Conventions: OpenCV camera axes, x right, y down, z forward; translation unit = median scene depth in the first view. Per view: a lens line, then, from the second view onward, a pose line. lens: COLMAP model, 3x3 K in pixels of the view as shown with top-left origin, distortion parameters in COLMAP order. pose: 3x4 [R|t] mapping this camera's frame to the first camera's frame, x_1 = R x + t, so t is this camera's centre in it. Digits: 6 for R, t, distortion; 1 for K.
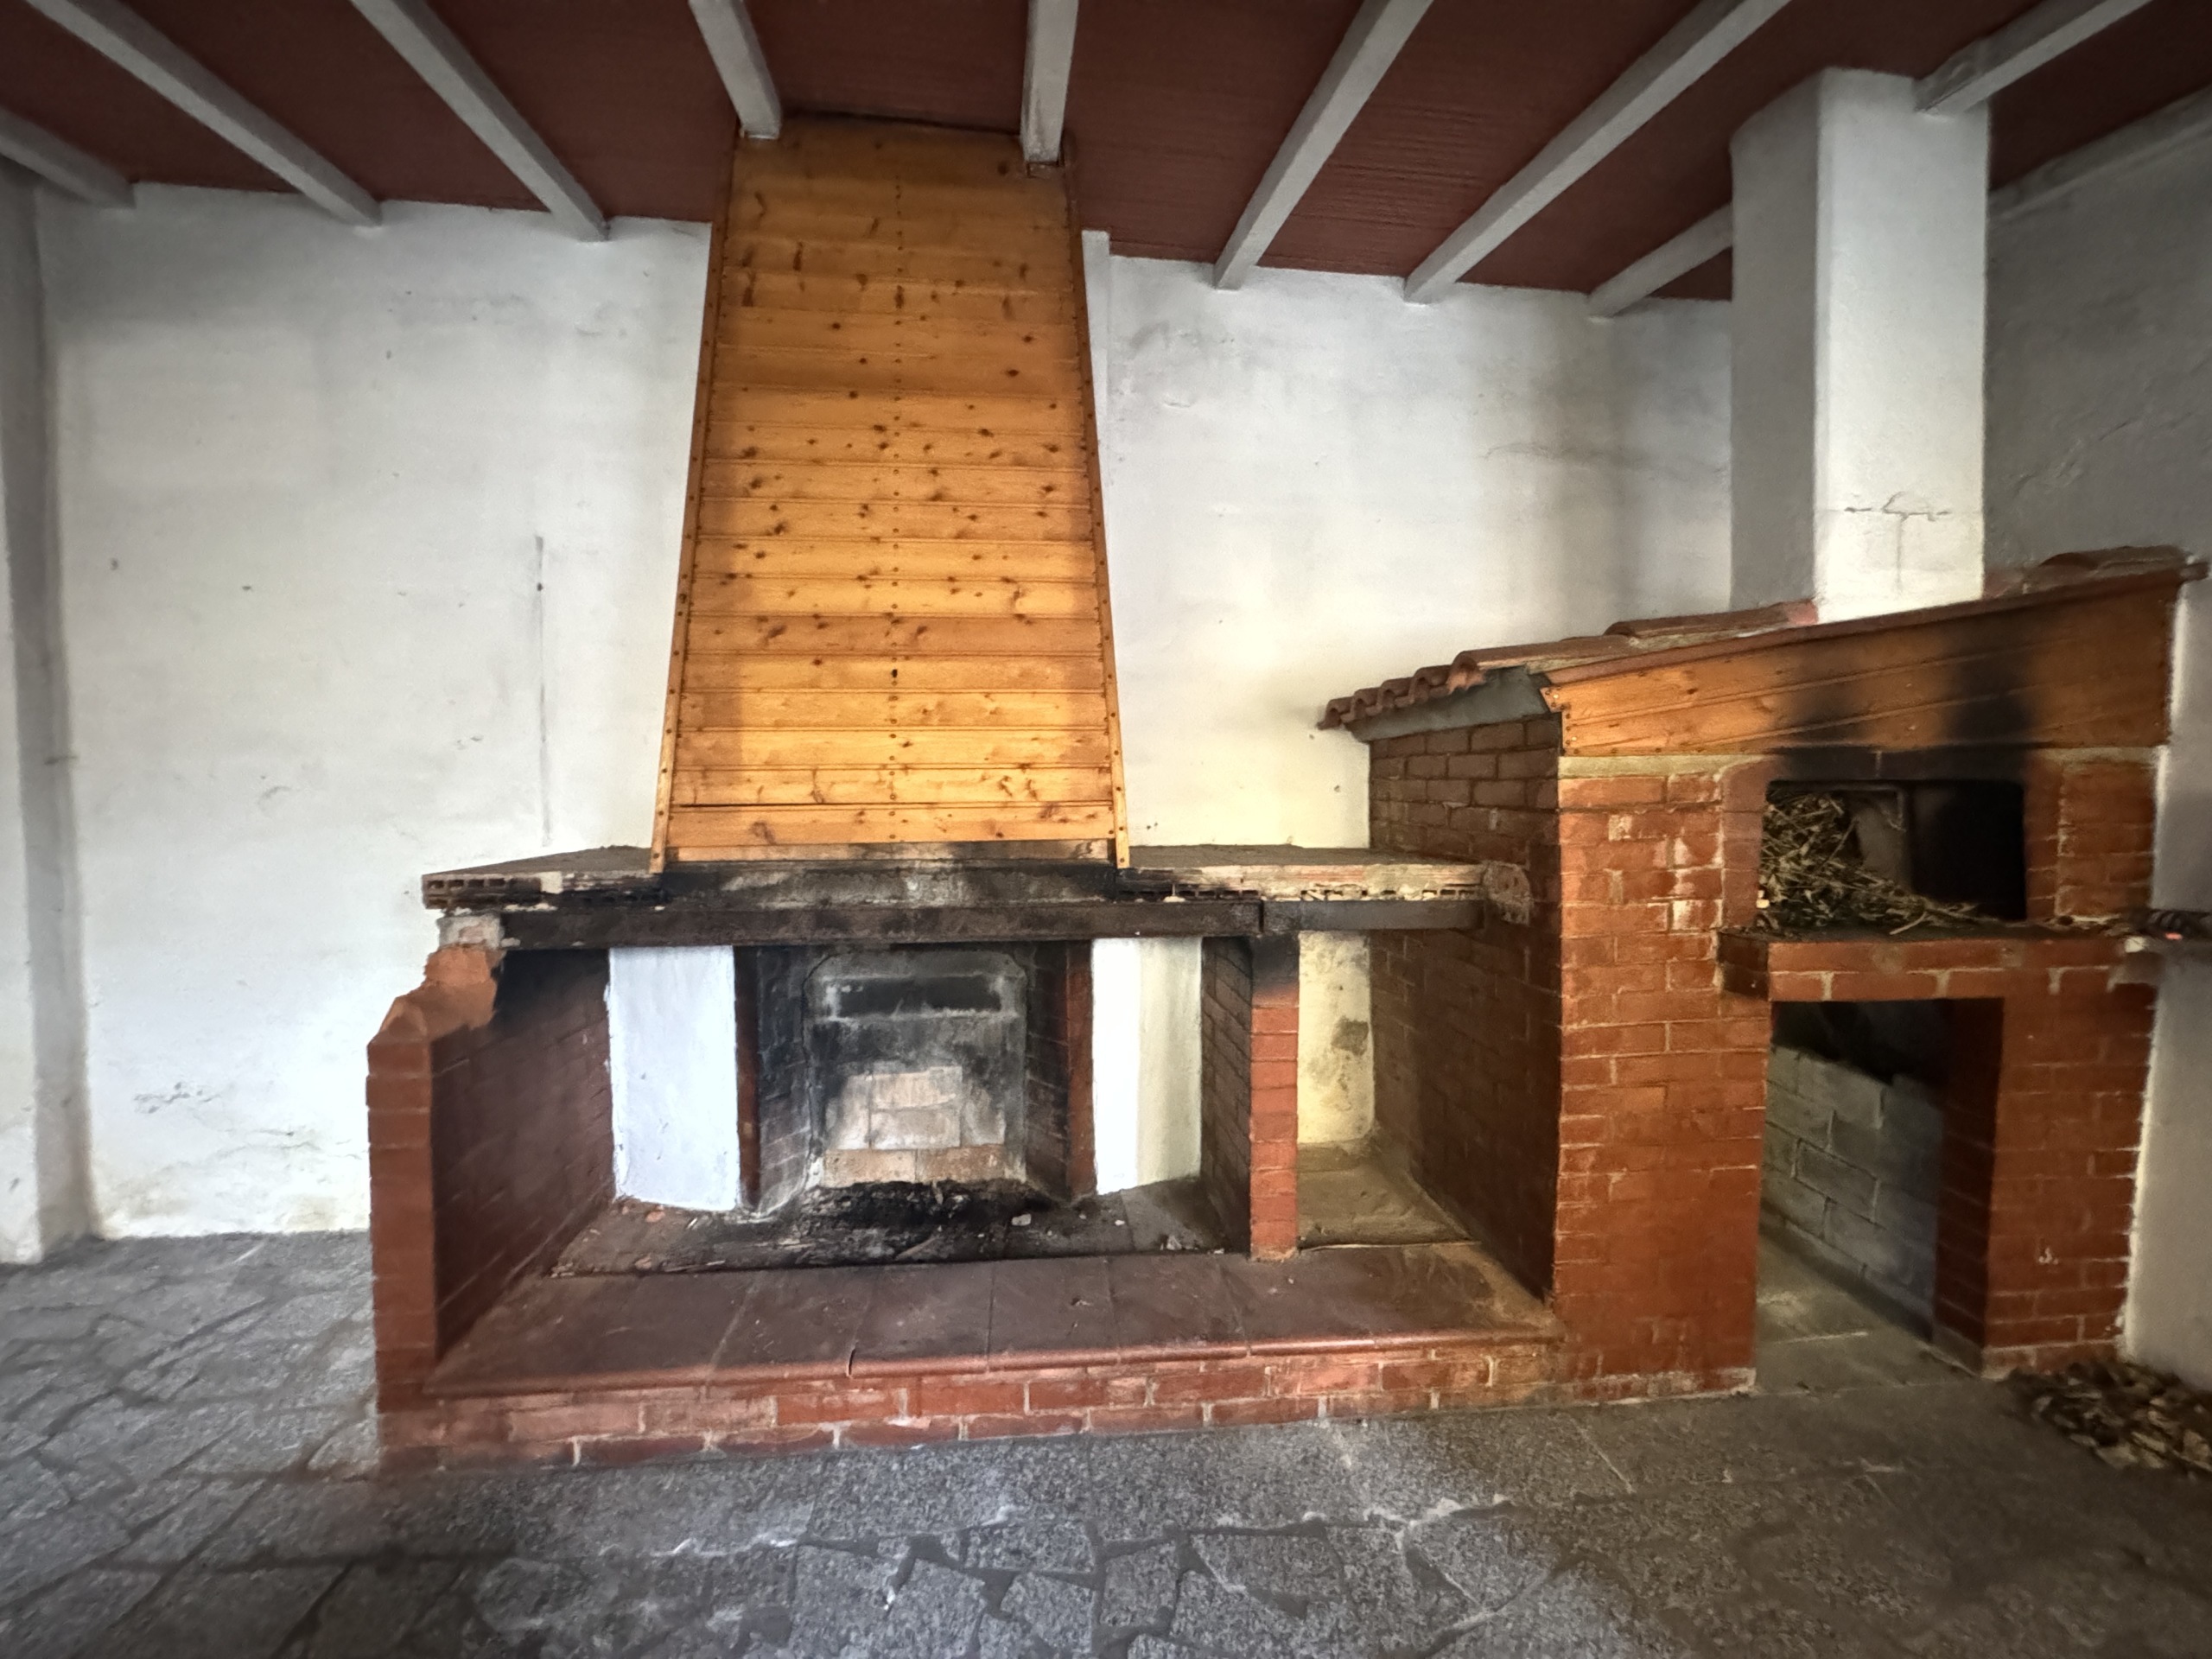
lens RADIAL K [[882.0, 0, 1109.9], [0, 882.0, 825.7], [0, 0, 1]] dist [-0.005358, 0.000794]
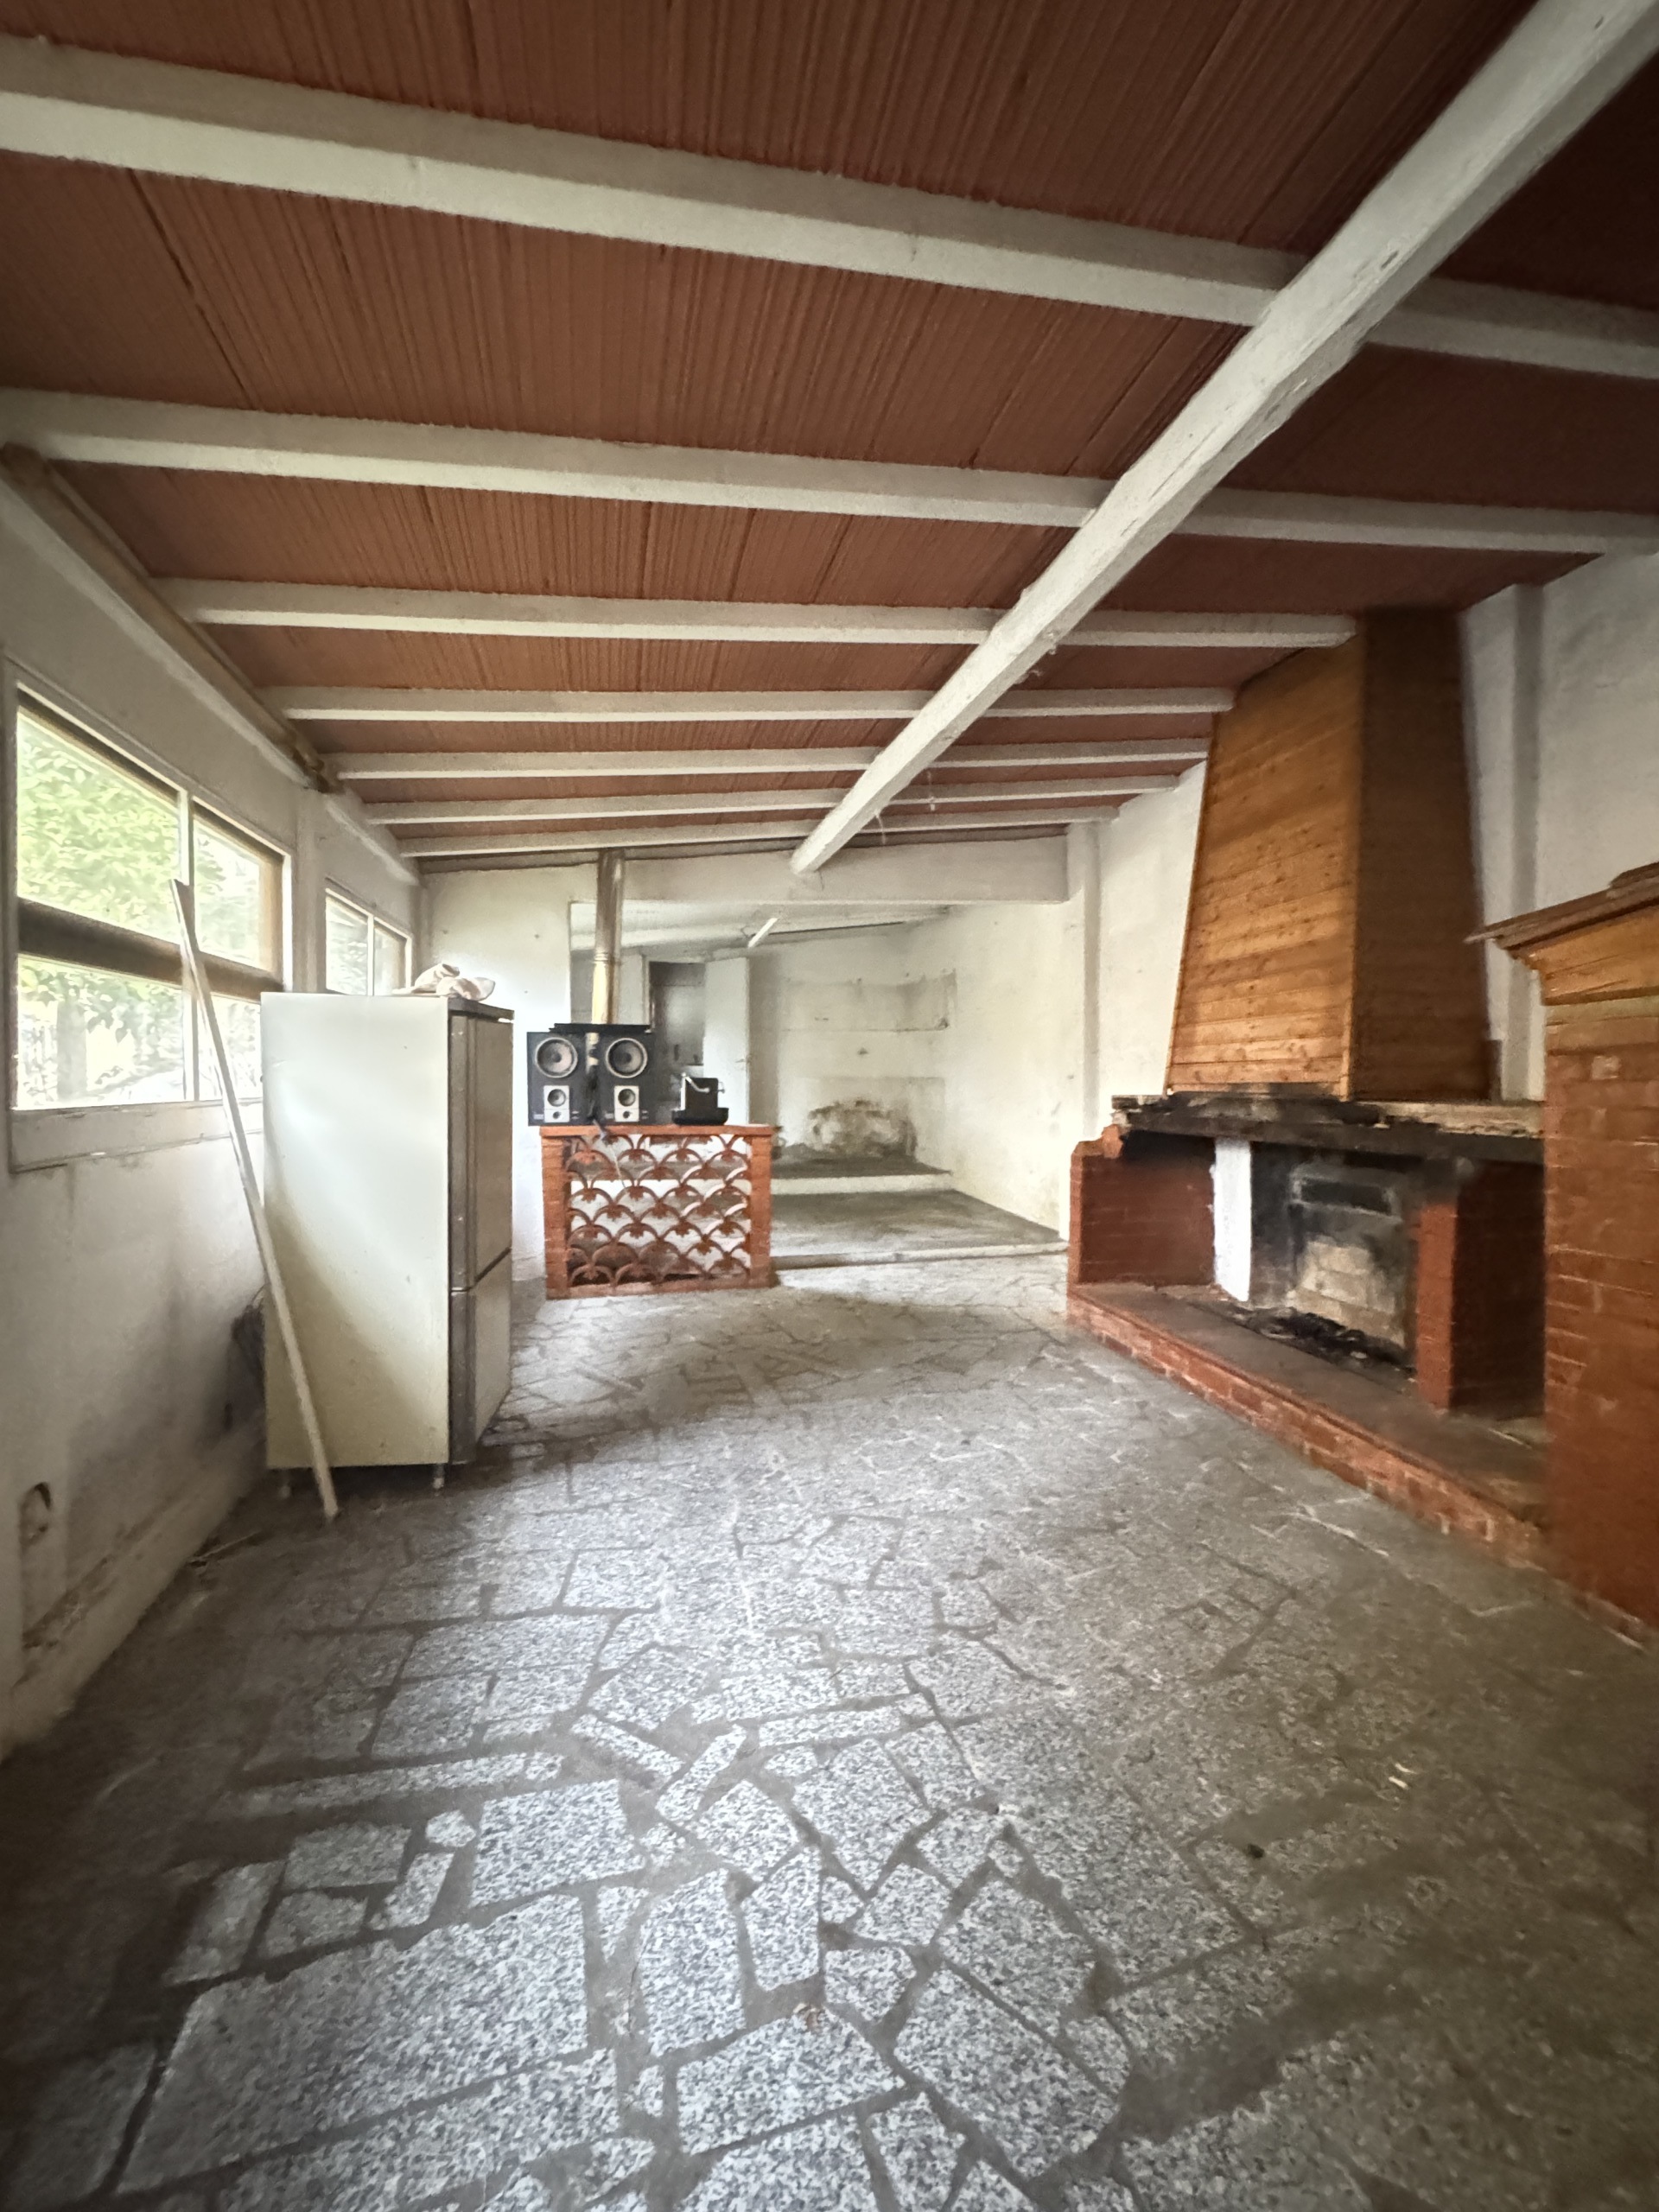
lens RADIAL K [[882.0, 0, 834.5], [0, 882.0, 1104.3], [0, 0, 1]] dist [-0.005358, 0.000794]
pose [[0.135909, 0.028534, -0.990310, 1.398053], [-0.047079, 0.998642, 0.022313, 0.061036], [0.989602, 0.043590, 0.137068, -0.057711]]
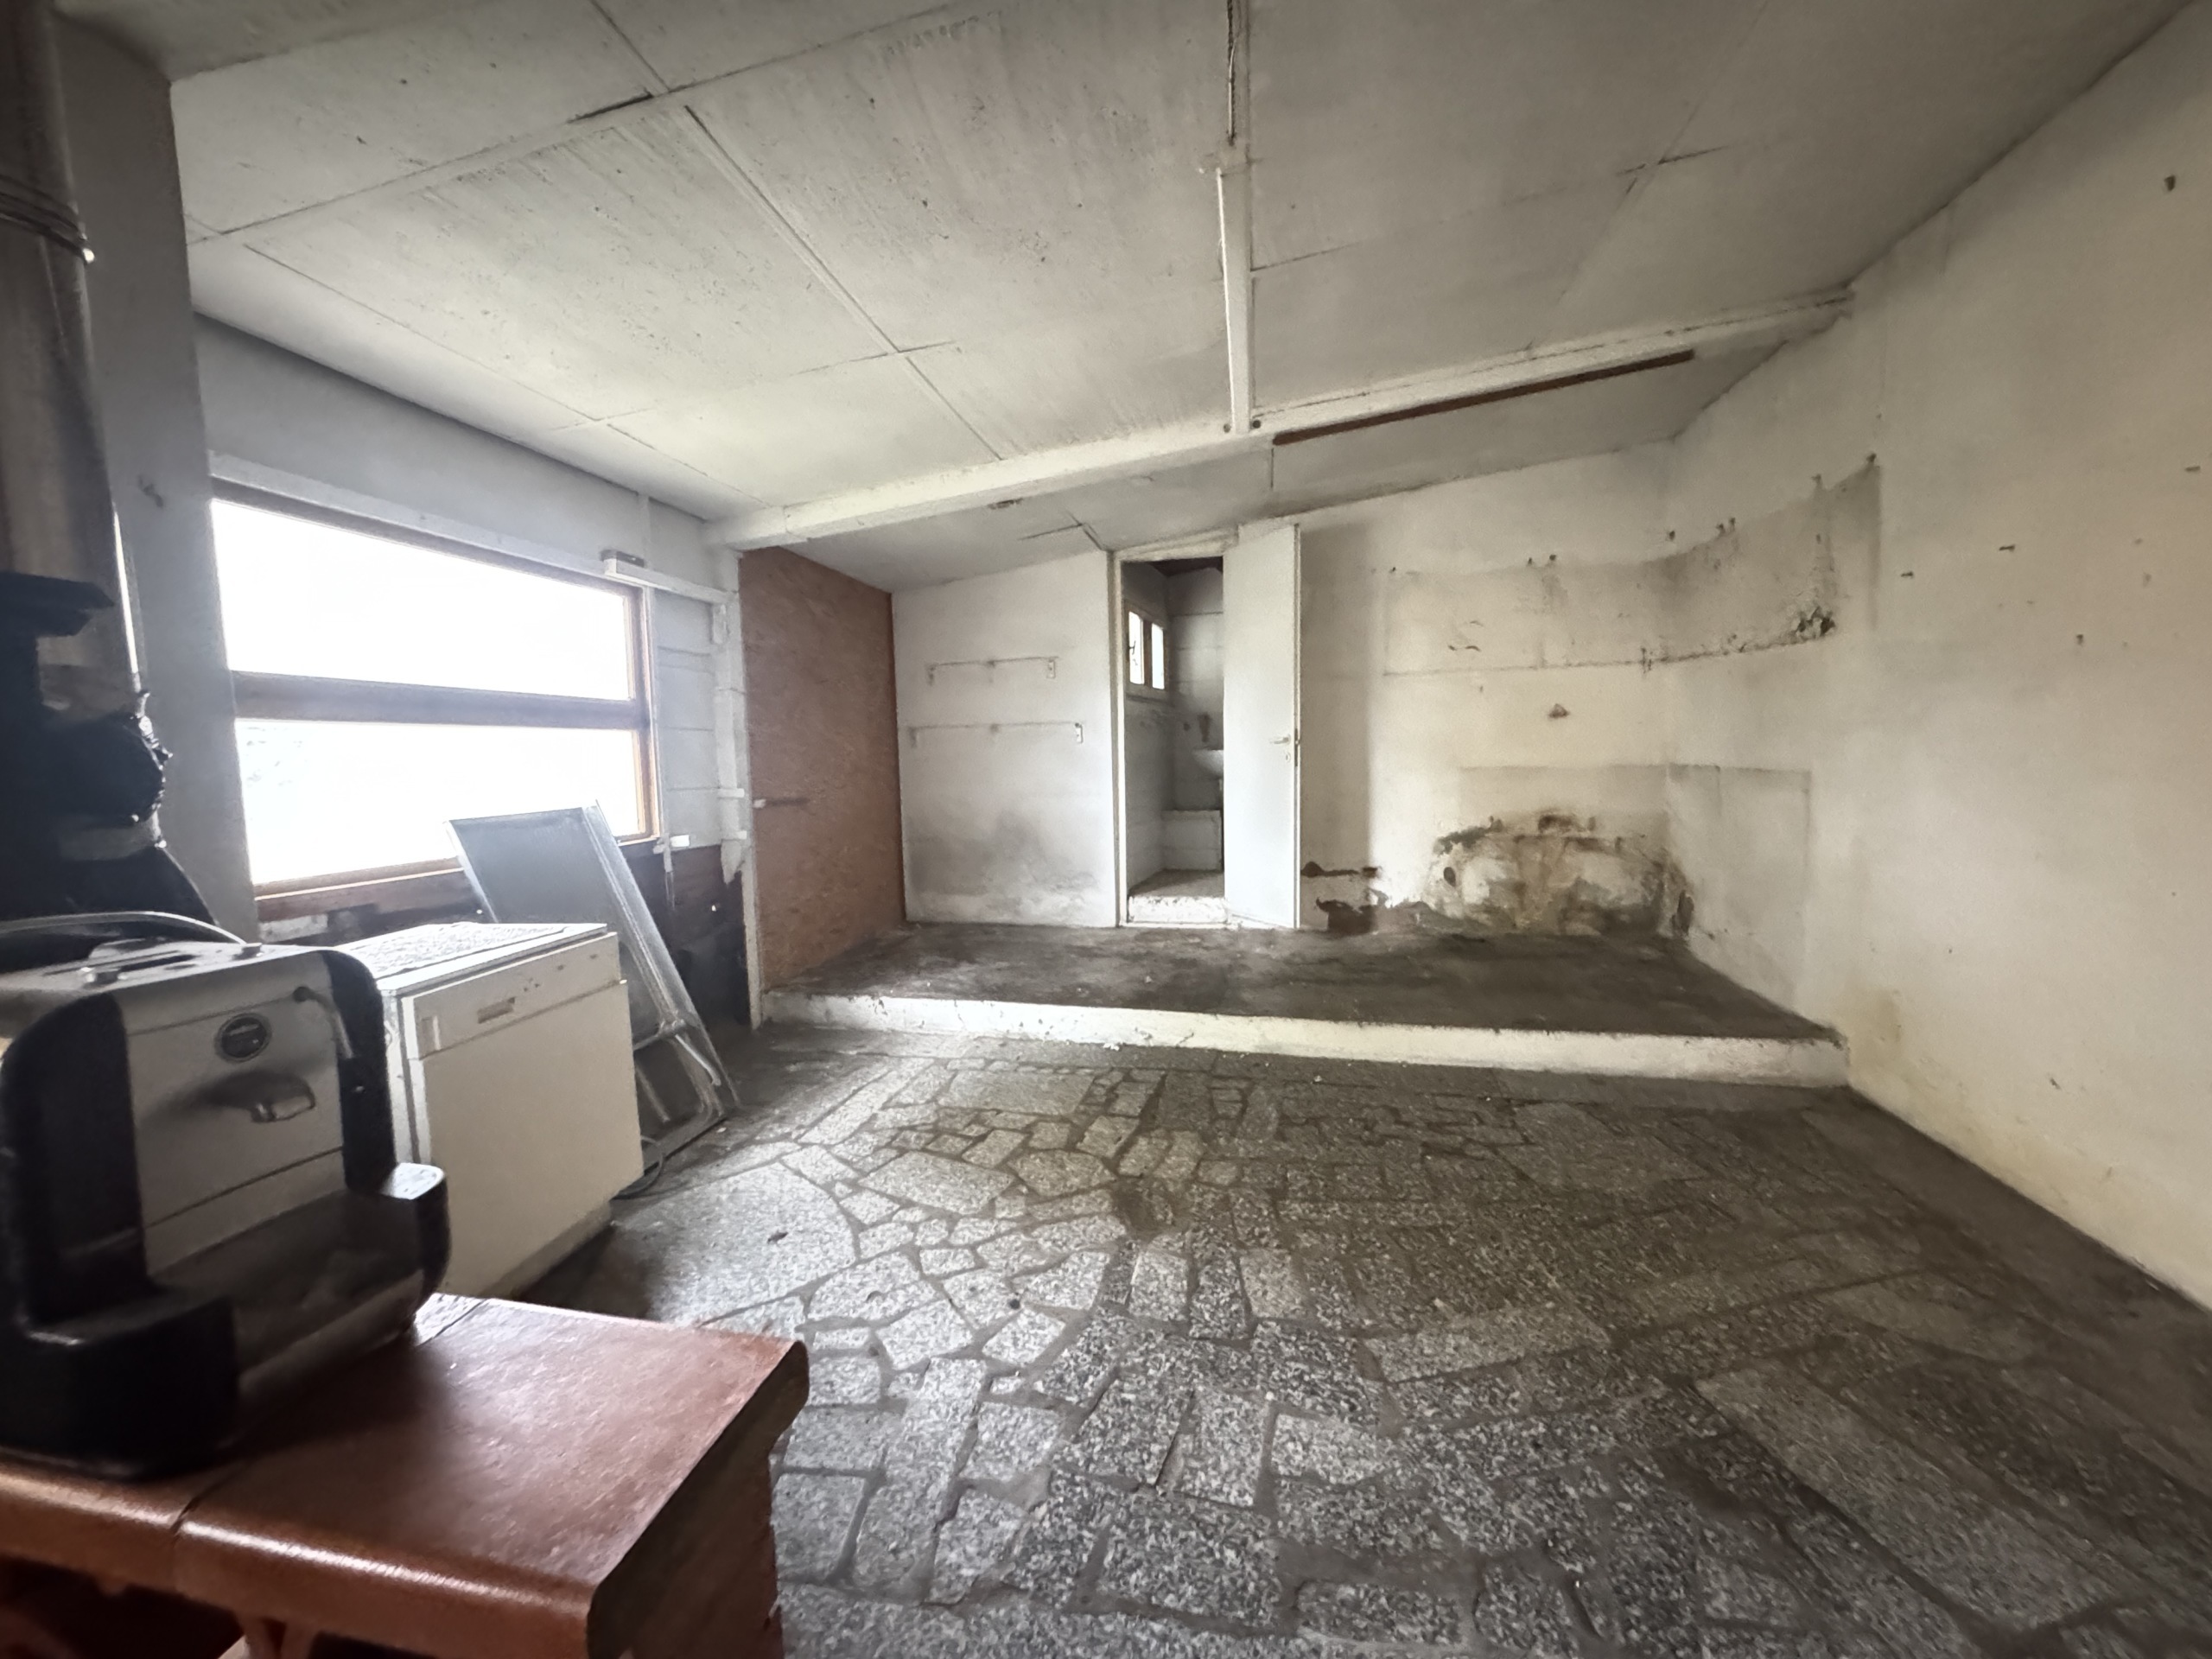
lens RADIAL K [[882.0, 0, 1102.4], [0, 882.0, 832.3], [0, 0, 1]] dist [-0.005358, 0.000794]
pose [[-0.275188, 0.086128, -0.957525, -1.082901], [-0.022828, 0.995113, 0.096070, -0.017365], [0.961119, 0.048295, -0.271877, 0.279422]]
